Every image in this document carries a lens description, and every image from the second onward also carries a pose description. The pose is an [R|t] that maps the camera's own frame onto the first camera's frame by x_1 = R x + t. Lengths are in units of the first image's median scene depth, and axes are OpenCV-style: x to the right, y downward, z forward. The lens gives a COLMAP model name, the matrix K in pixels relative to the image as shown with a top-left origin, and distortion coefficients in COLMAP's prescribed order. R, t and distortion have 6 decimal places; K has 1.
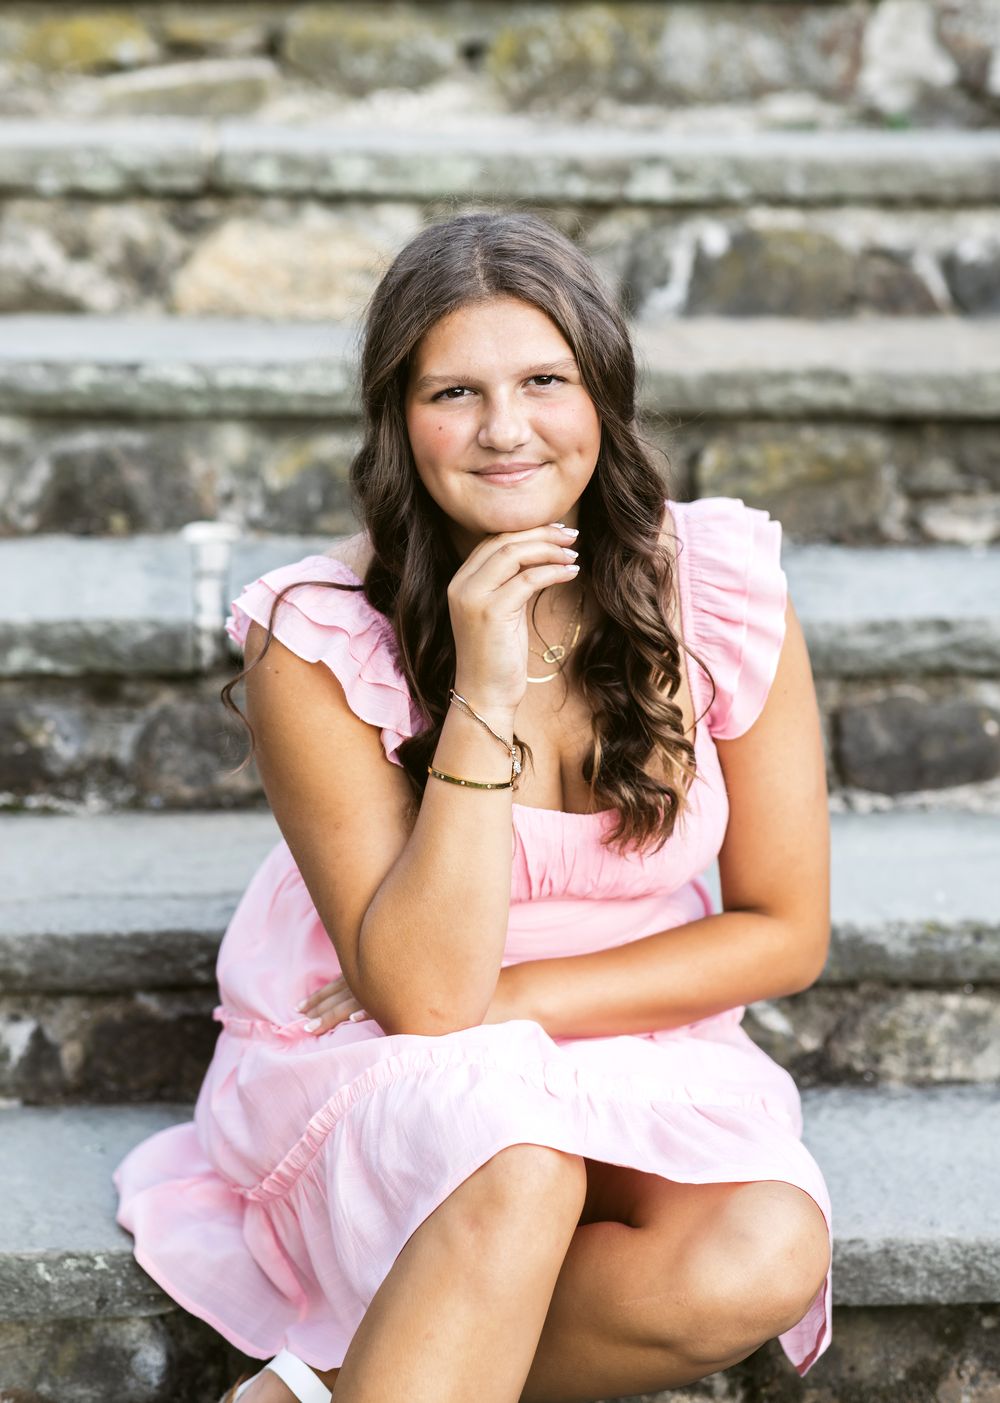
lens RADIAL K [[3535.3, 0, 500.0], [0, 3535.3, 701.5], [0, 0, 1]] dist [0.063710, 0.367843]
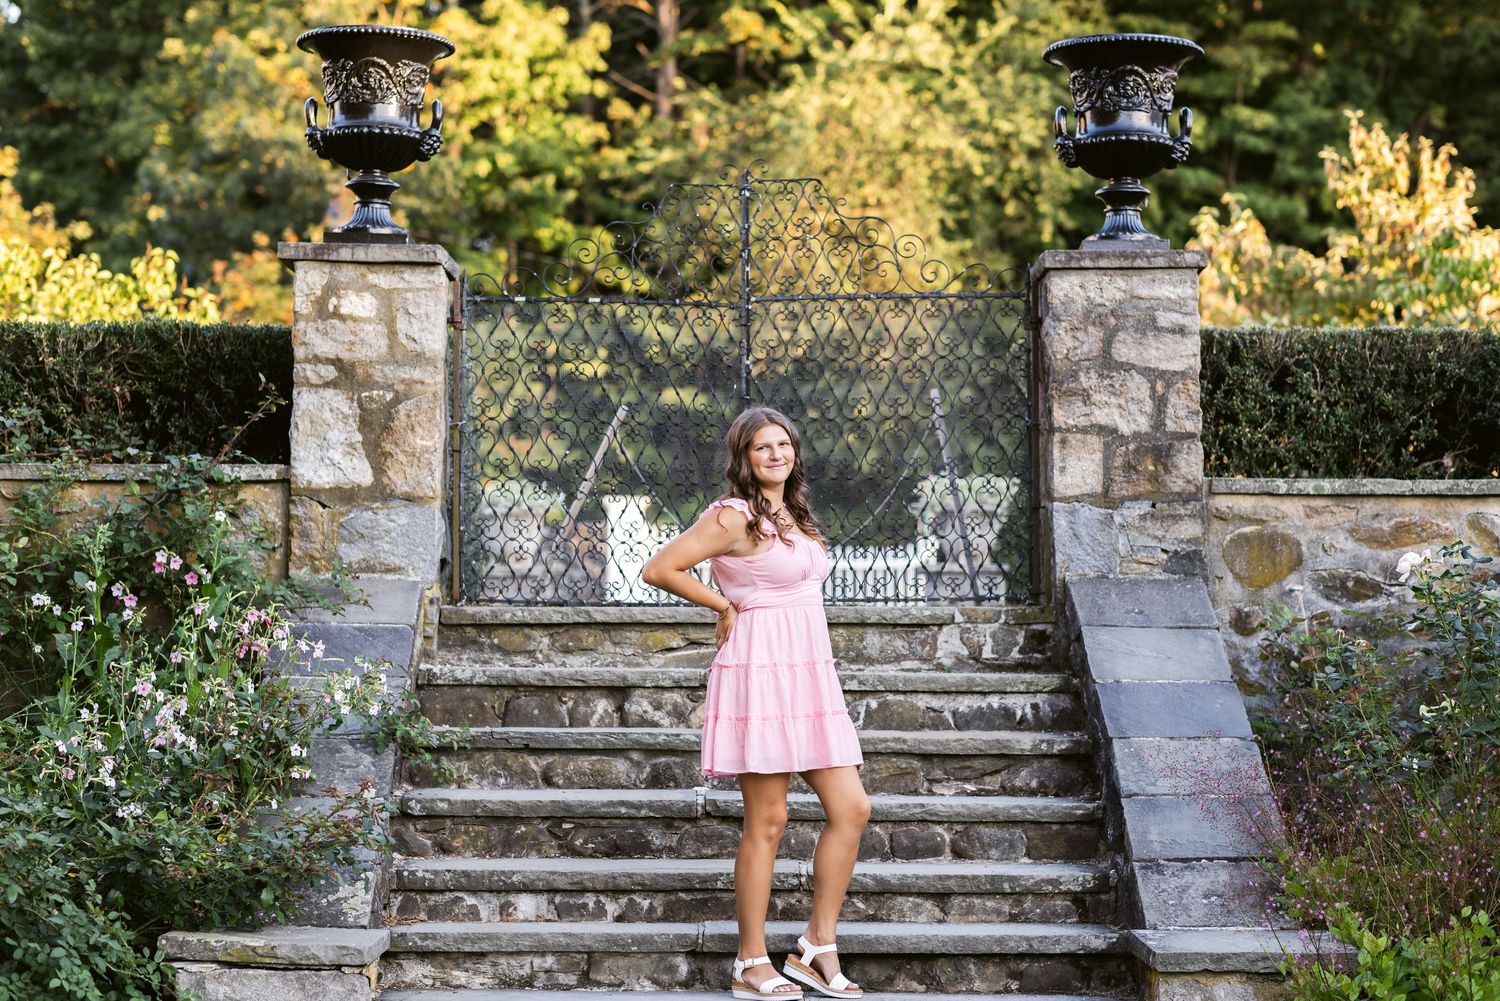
lens RADIAL K [[3686.2, 0, 750.0], [0, 3686.2, 500.5], [0, 0, 1]] dist [0.015689, 0.052702]
pose [[0.997866, -0.001725, -0.065270, 0.160964], [-0.014223, 0.969903, -0.243074, 0.457960], [0.063725, 0.243484, 0.967809, -2.040219]]
